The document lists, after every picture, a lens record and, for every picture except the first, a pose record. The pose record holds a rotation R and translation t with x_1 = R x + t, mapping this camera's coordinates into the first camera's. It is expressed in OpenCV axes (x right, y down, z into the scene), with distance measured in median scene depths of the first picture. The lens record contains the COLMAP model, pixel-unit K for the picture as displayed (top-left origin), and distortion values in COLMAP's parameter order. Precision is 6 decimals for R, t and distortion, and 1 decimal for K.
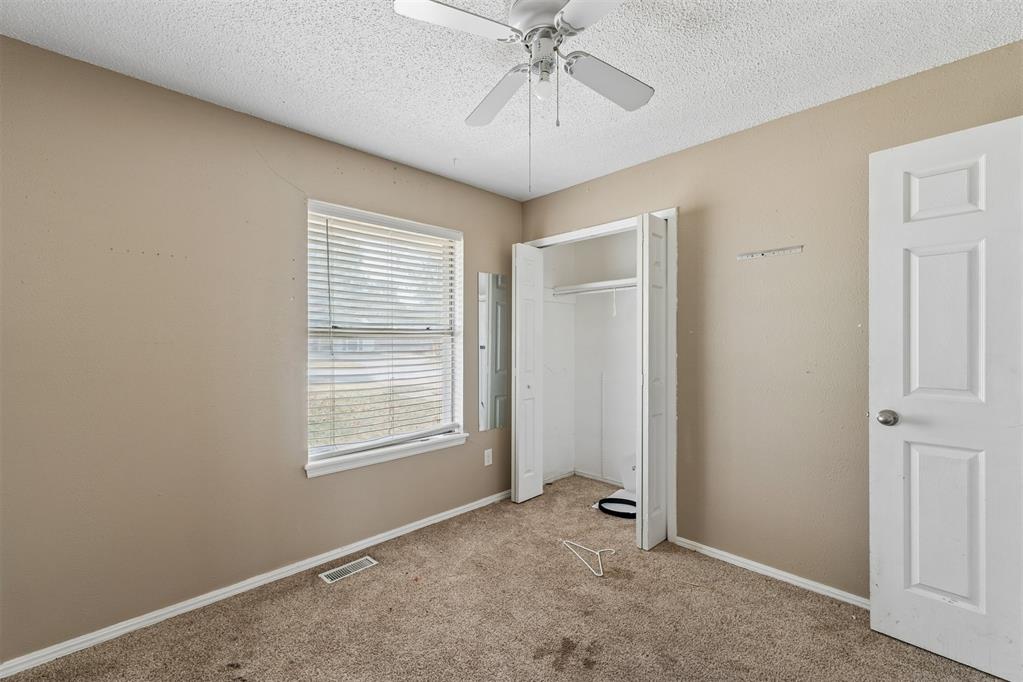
lens RADIAL K [[428.0, 0, 510.8], [0, 428.0, 343.2], [0, 0, 1]] dist [0.004960, -0.000144]
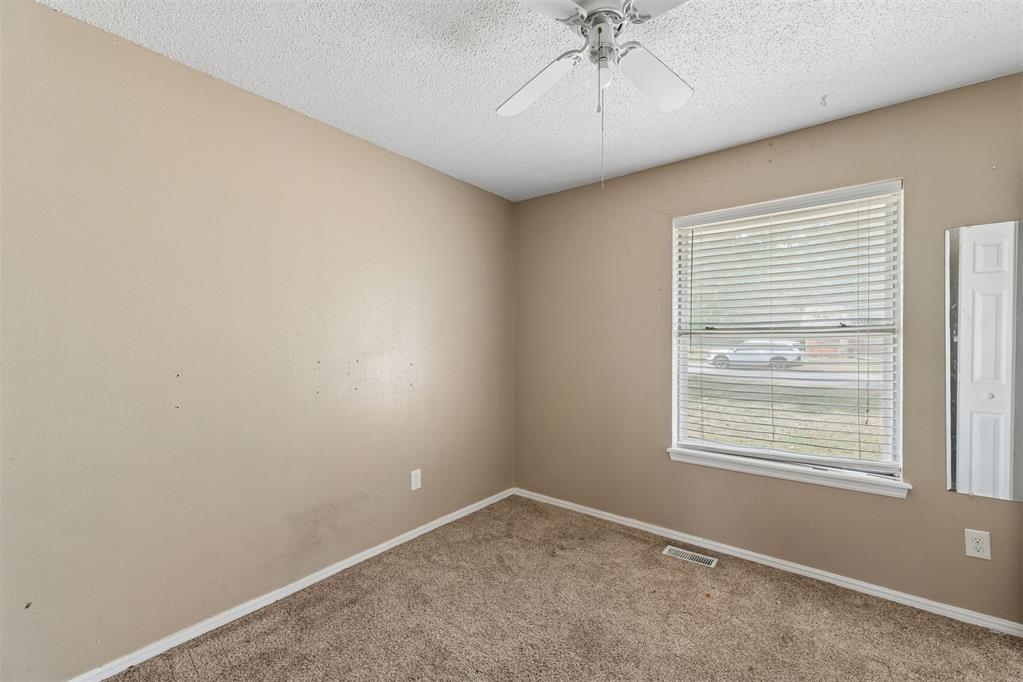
lens RADIAL K [[428.0, 0, 510.8], [0, 428.0, 343.2], [0, 0, 1]] dist [0.004960, -0.000144]
pose [[0.121631, 0.005444, -0.992560, 0.550584], [-0.002822, 0.999983, 0.005139, -0.005275], [0.992571, 0.002176, 0.121645, 0.380022]]
